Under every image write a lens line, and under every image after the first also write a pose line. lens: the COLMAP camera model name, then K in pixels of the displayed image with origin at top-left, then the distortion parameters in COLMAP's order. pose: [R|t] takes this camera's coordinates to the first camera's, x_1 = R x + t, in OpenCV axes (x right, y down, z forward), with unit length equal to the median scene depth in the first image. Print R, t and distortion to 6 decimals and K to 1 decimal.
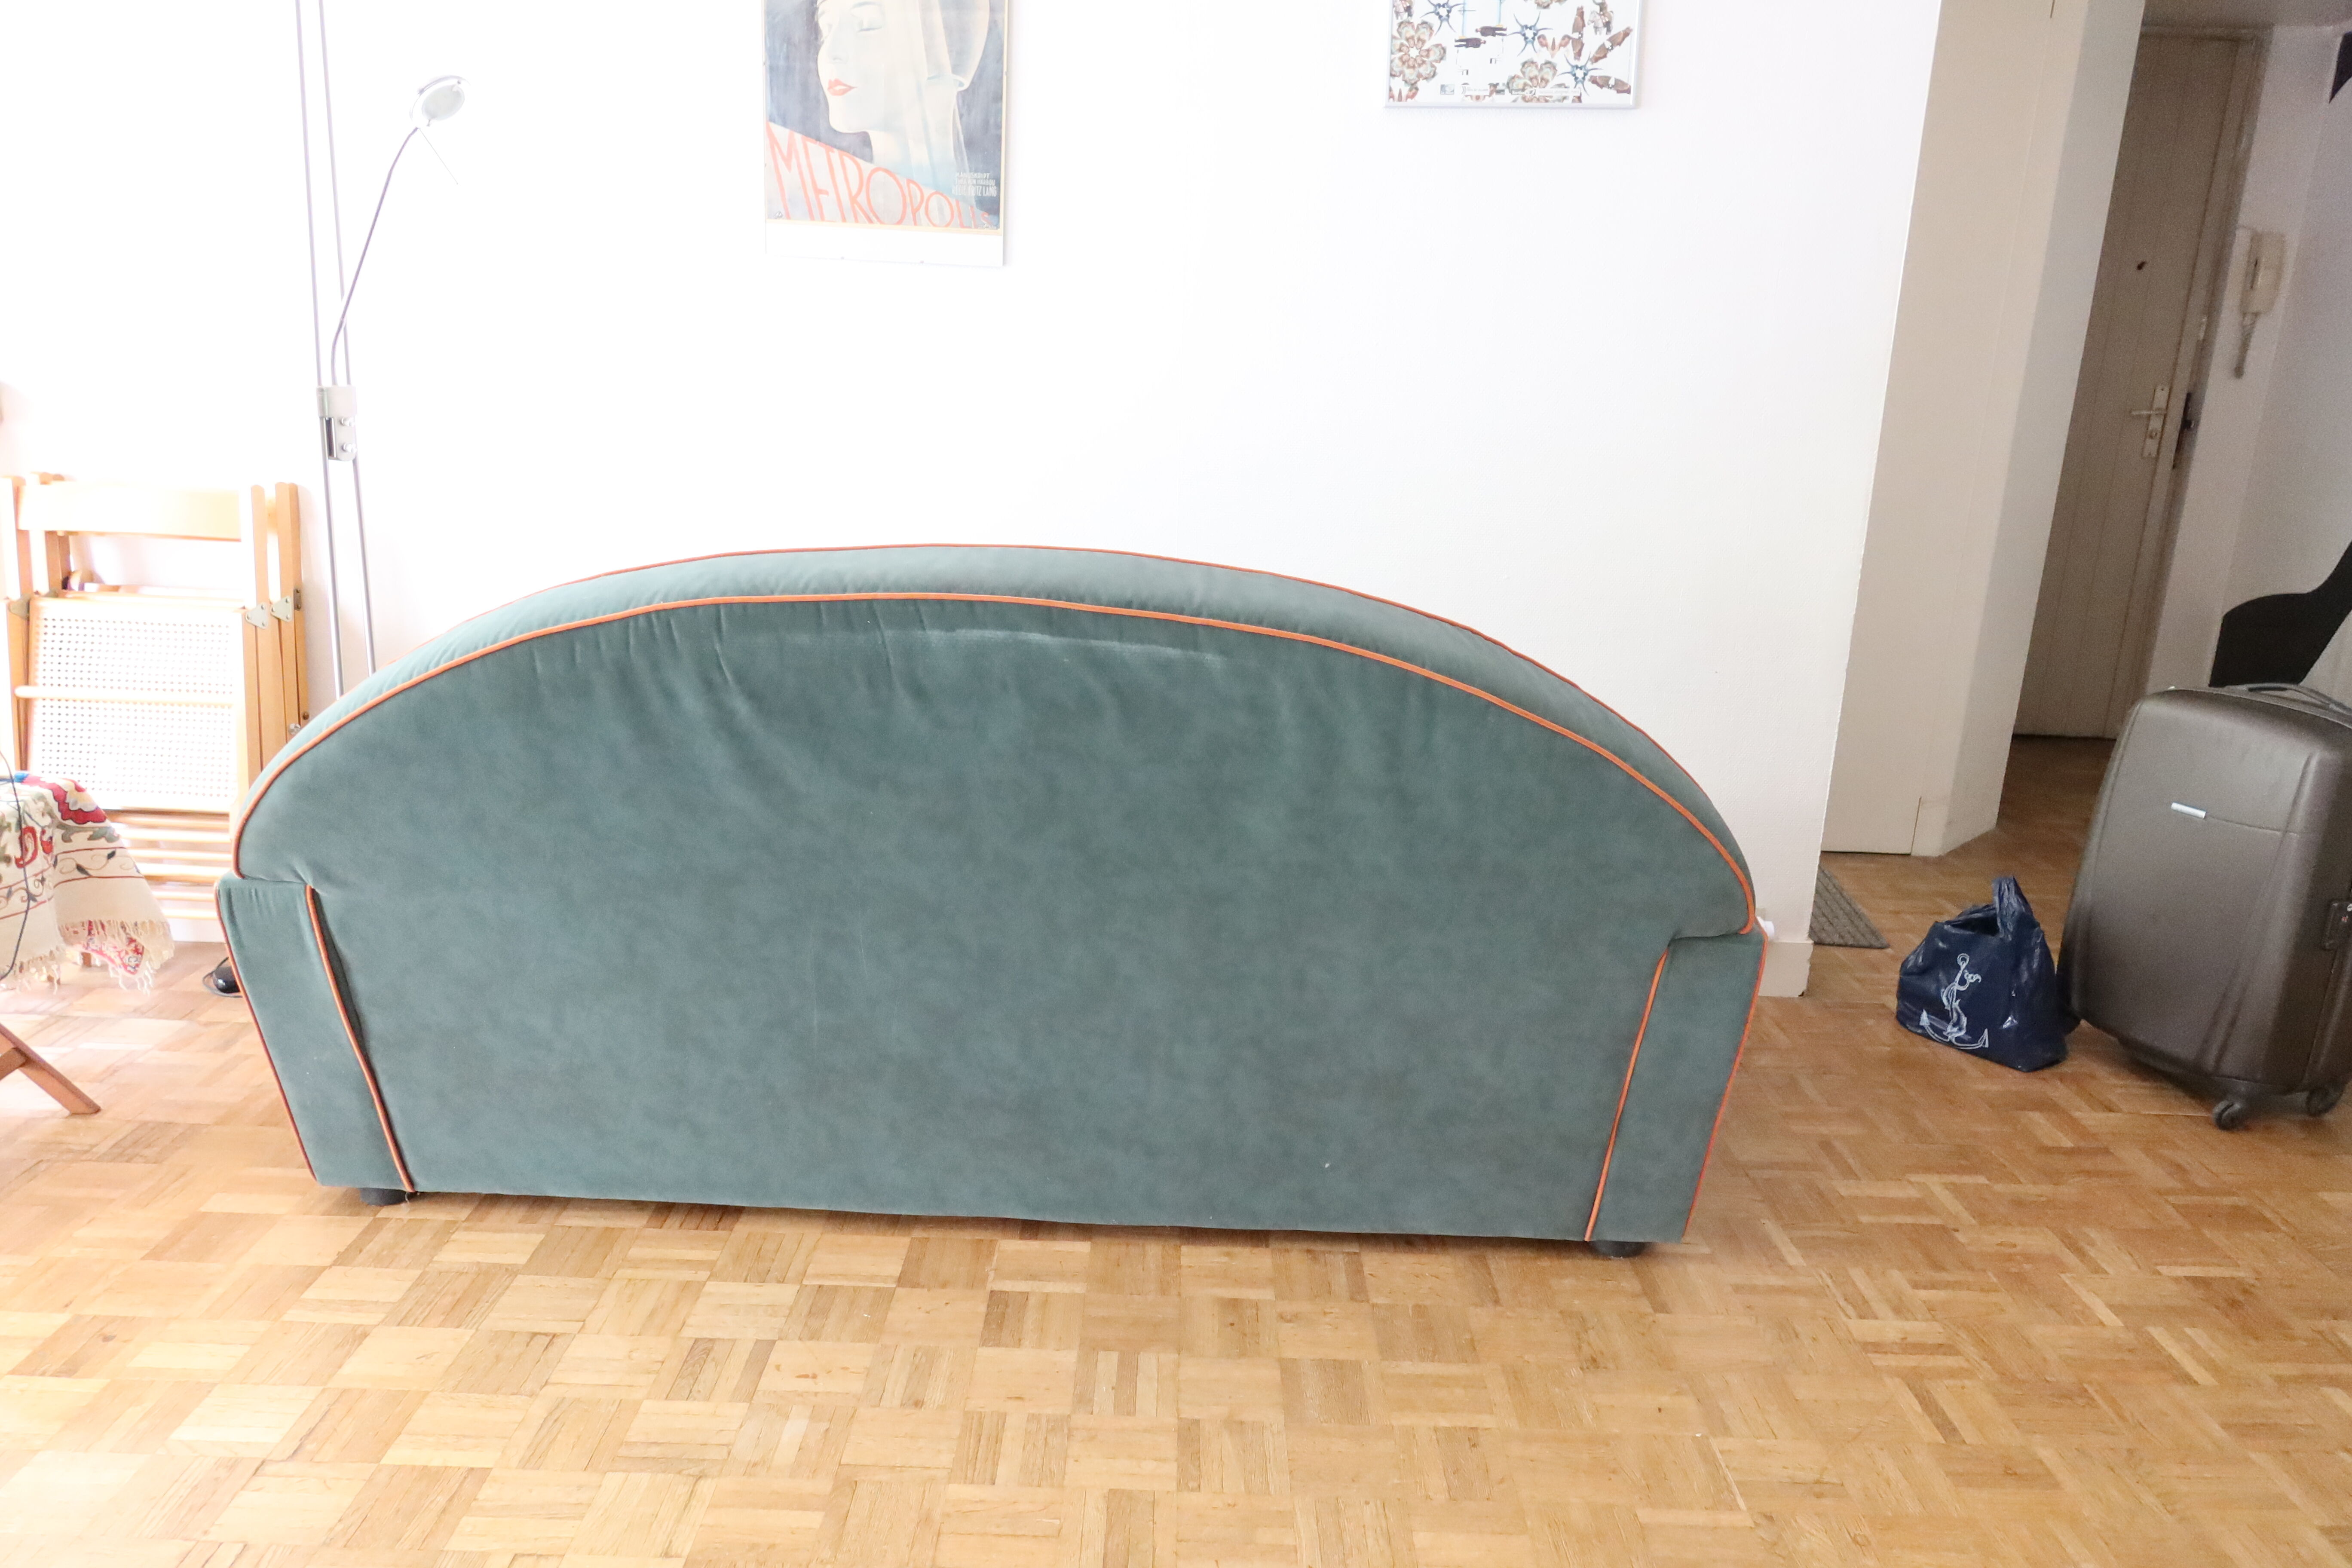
lens RADIAL K [[1607.9, 0, 1176.0], [0, 1607.9, 784.0], [0, 0, 1]] dist [0.000050, -0.000932]
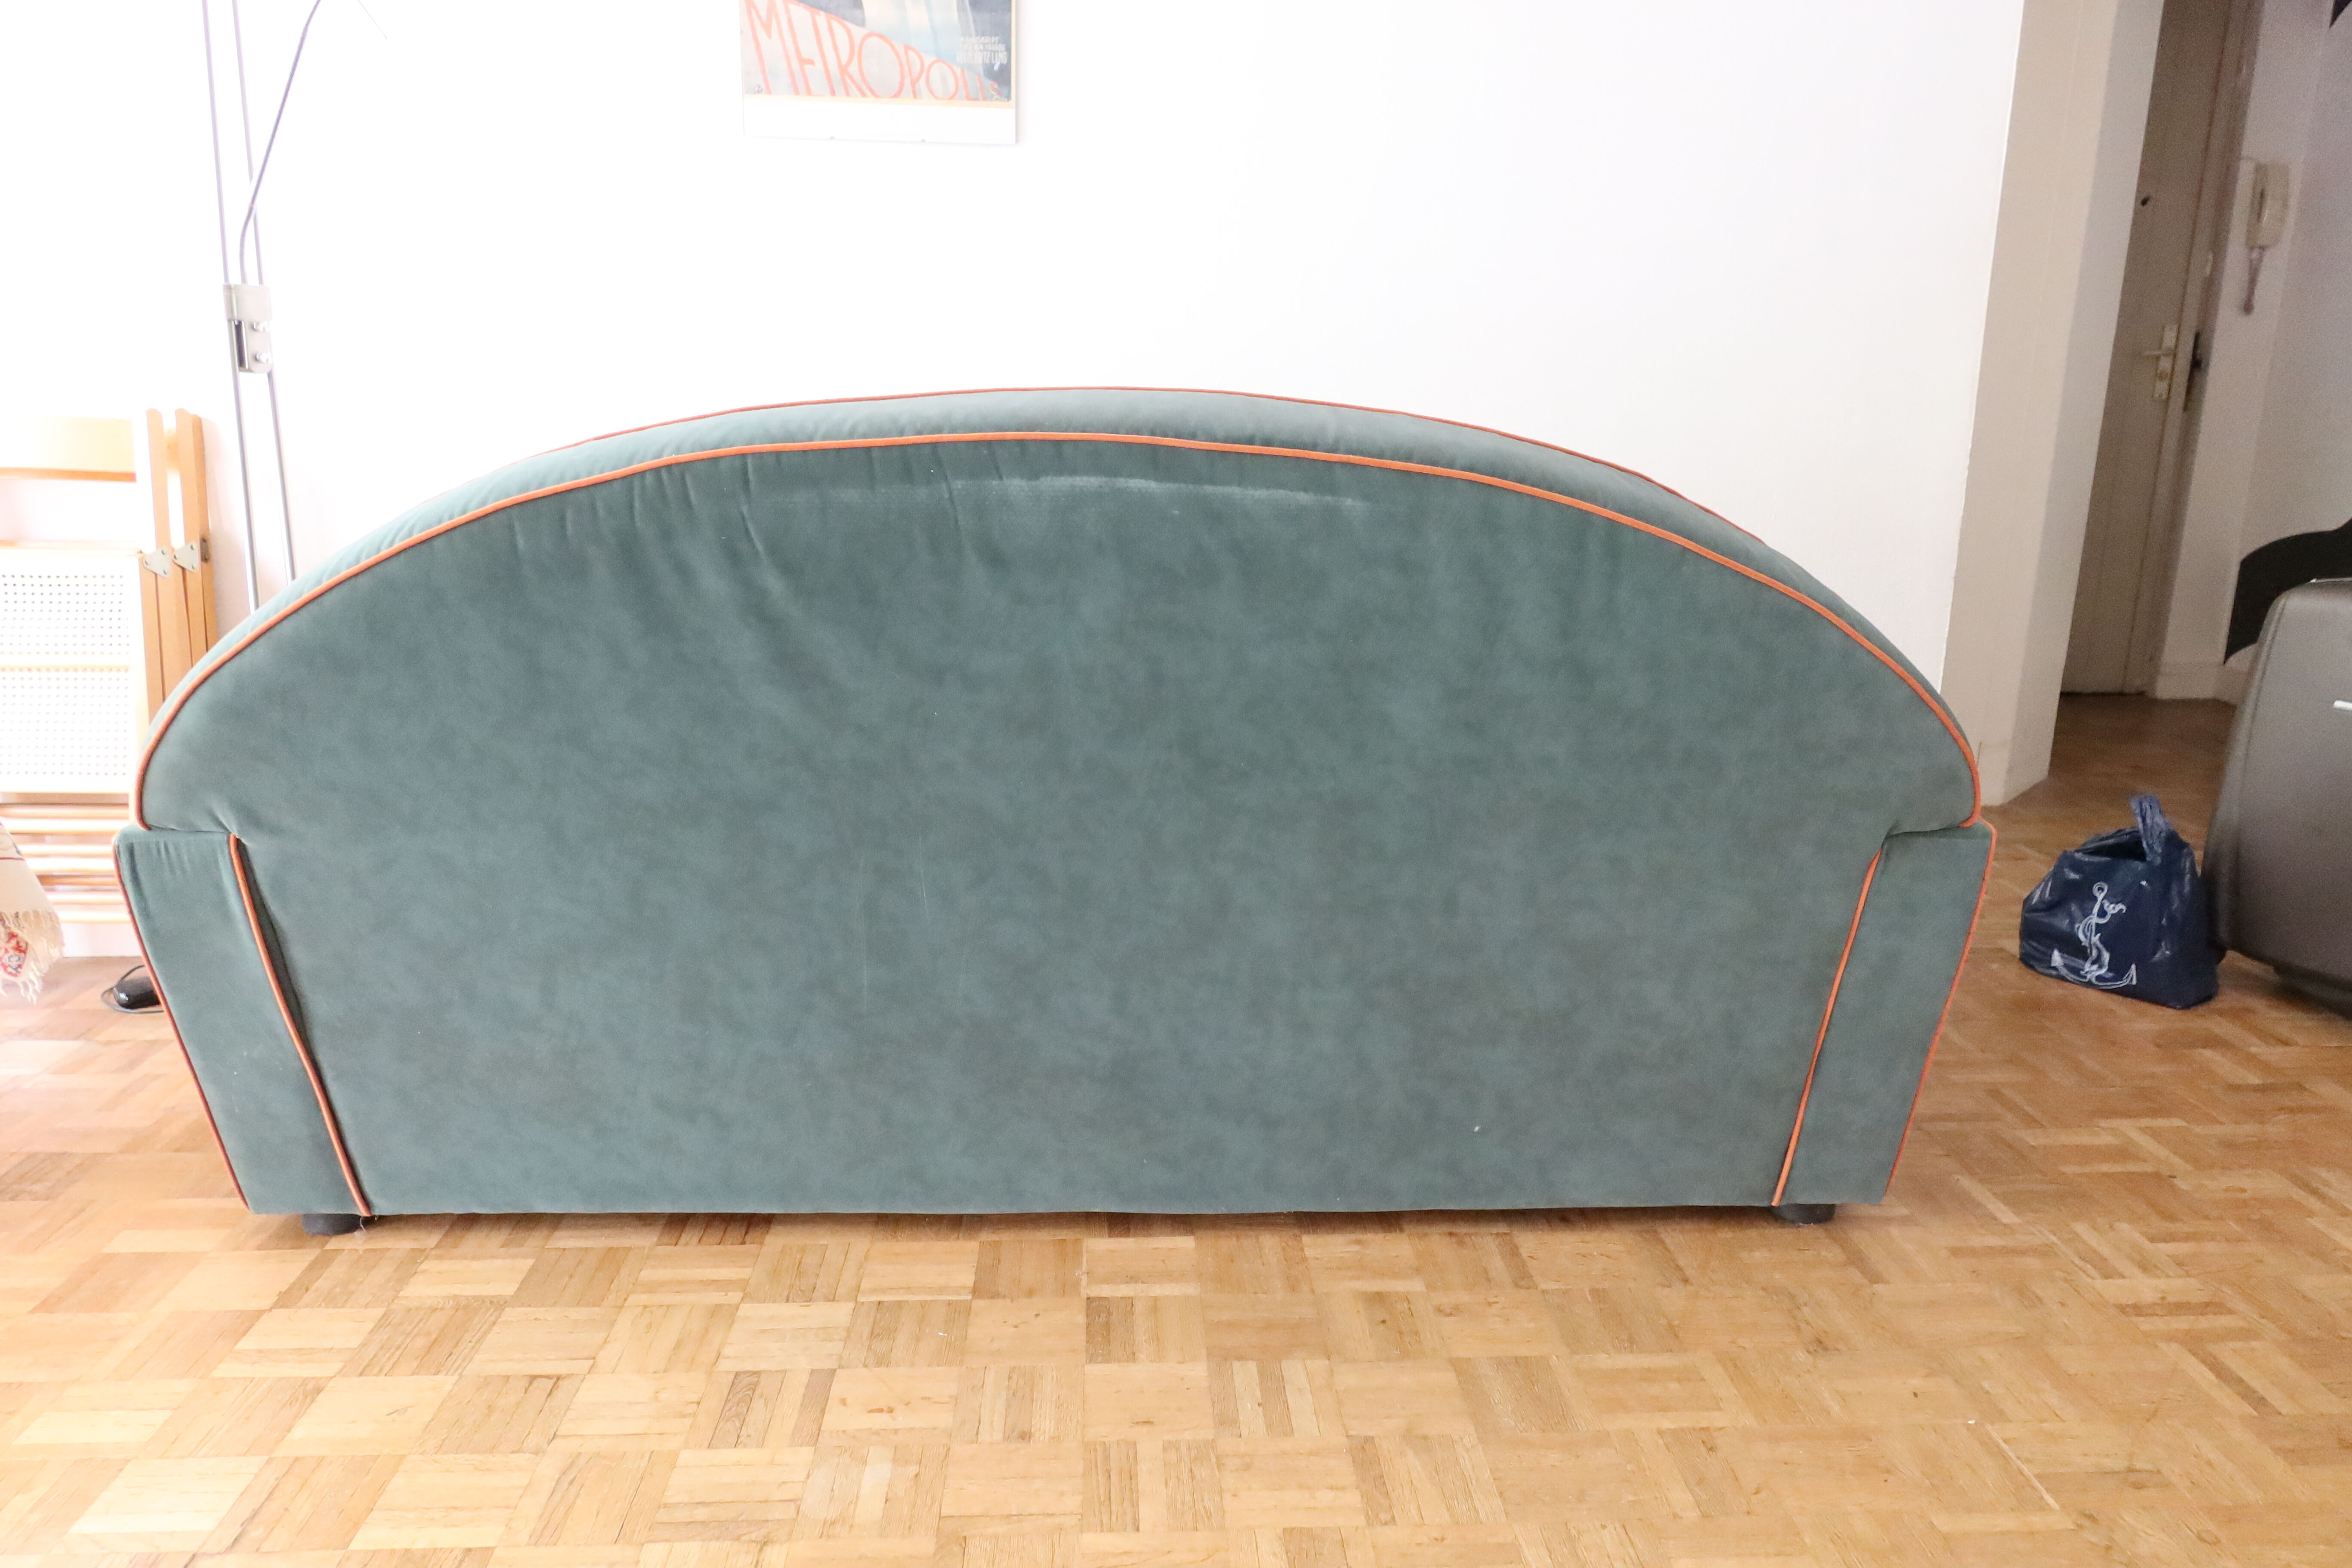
lens RADIAL K [[1607.9, 0, 1176.0], [0, 1607.9, 784.0], [0, 0, 1]] dist [0.000050, -0.000932]
pose [[0.998243, -0.036325, 0.046809, -0.102993], [0.037464, 0.999017, -0.023688, 0.075129], [-0.045903, 0.025400, 0.998623, 0.170472]]
